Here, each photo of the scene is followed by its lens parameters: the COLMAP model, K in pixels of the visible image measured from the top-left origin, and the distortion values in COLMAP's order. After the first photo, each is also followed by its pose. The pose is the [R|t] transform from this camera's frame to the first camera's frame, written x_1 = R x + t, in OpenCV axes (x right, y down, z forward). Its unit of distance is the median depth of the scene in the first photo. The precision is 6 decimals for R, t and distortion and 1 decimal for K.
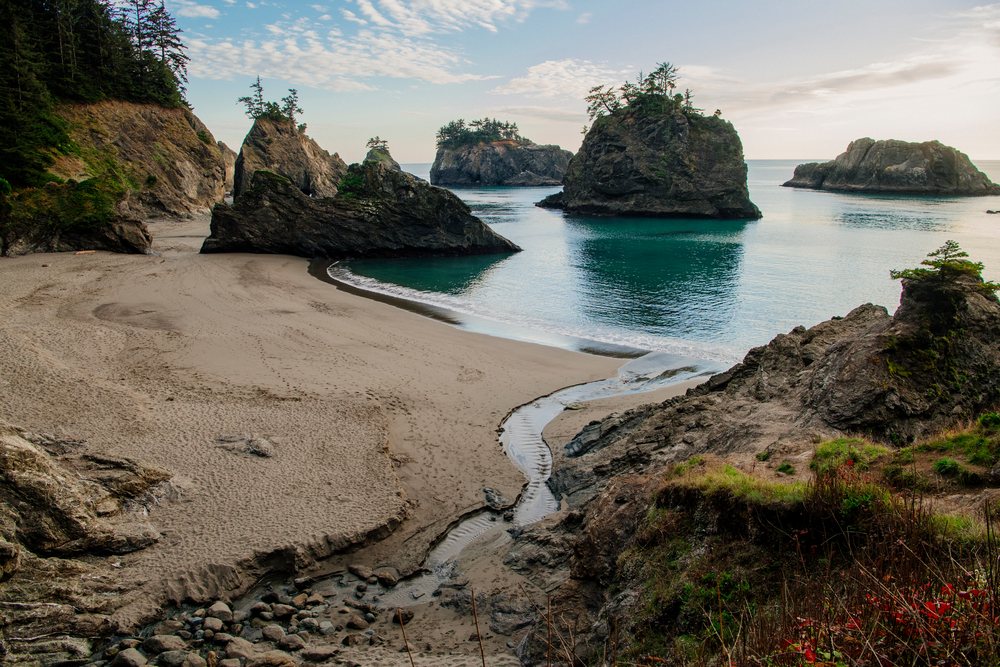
lens RADIAL K [[686.0, 0, 500.0], [0, 686.0, 333.5], [0, 0, 1]] dist [-0.070550, 0.009439]
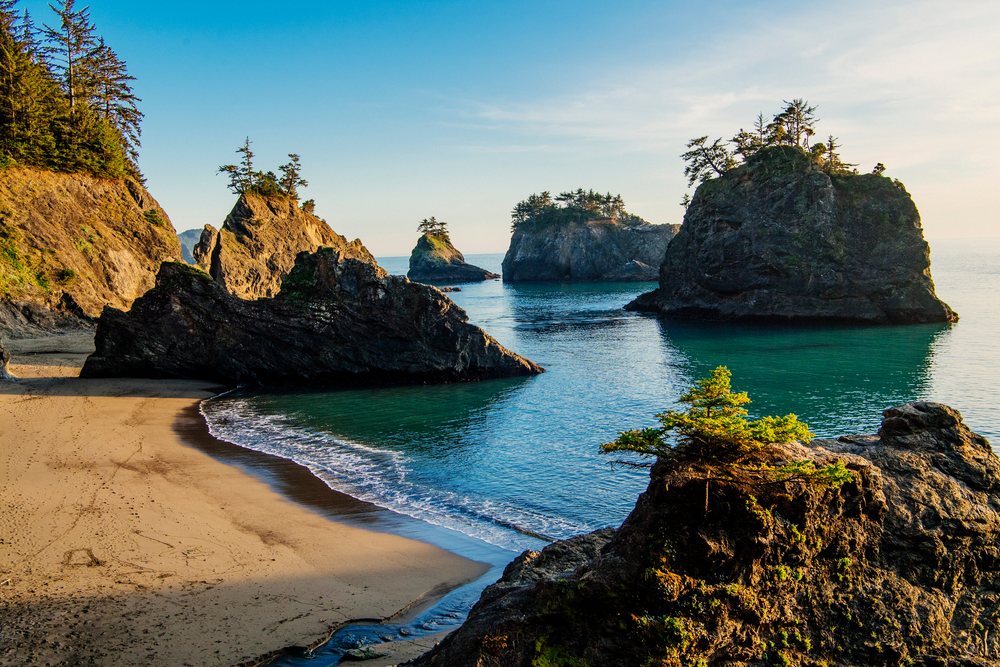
lens RADIAL K [[964.4, 0, 500.0], [0, 964.4, 333.5], [0, 0, 1]] dist [-0.006877, 0.092329]
pose [[0.991527, -0.005047, -0.129801, 0.072259], [-0.015738, 0.987216, -0.158608, -0.006900], [0.128942, 0.159307, 0.978772, 0.040813]]
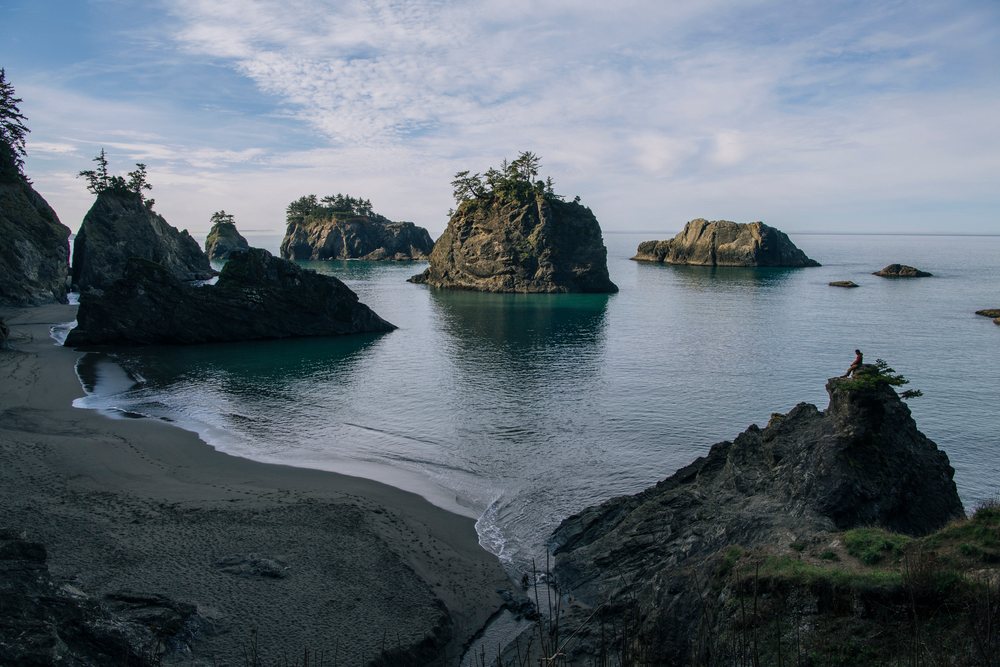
lens RADIAL K [[698.3, 0, 500.0], [0, 698.3, 333.5], [0, 0, 1]] dist [-0.066659, 0.010405]
pose [[0.975844, -0.019960, 0.217556, -0.039688], [0.042739, 0.994018, -0.100507, -0.010314], [-0.214248, 0.107377, 0.970859, -0.017143]]
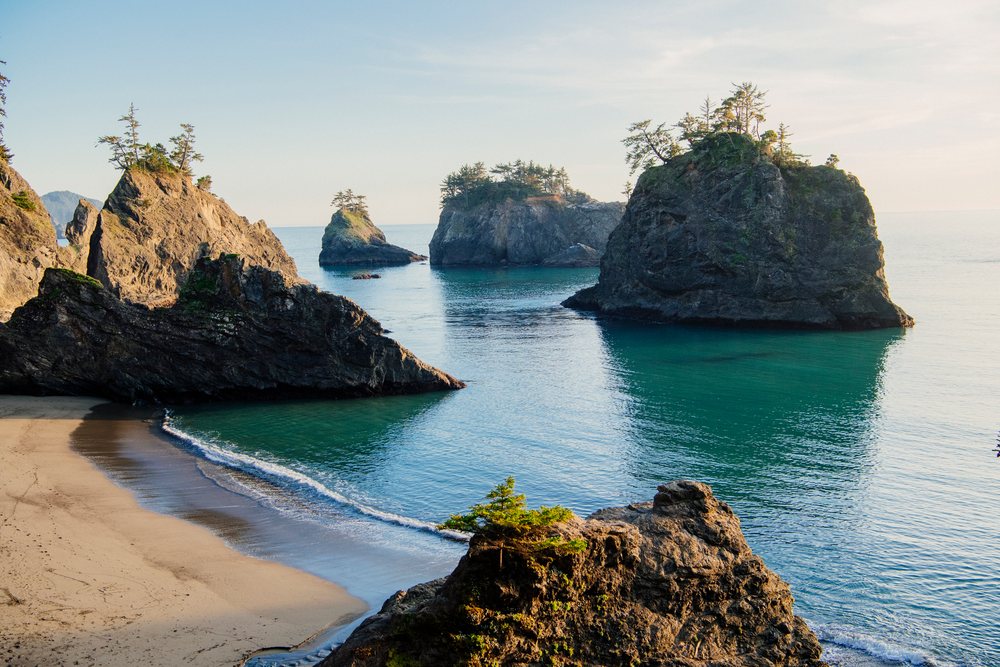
lens RADIAL K [[1130.1, 0, 500.0], [0, 1130.1, 333.5], [0, 0, 1]] dist [0.040055, 0.143100]
pose [[0.997682, -0.000346, -0.068041, 0.088112], [-0.009604, 0.989259, -0.145859, -0.013772], [0.067361, 0.146174, 0.986963, -0.024767]]
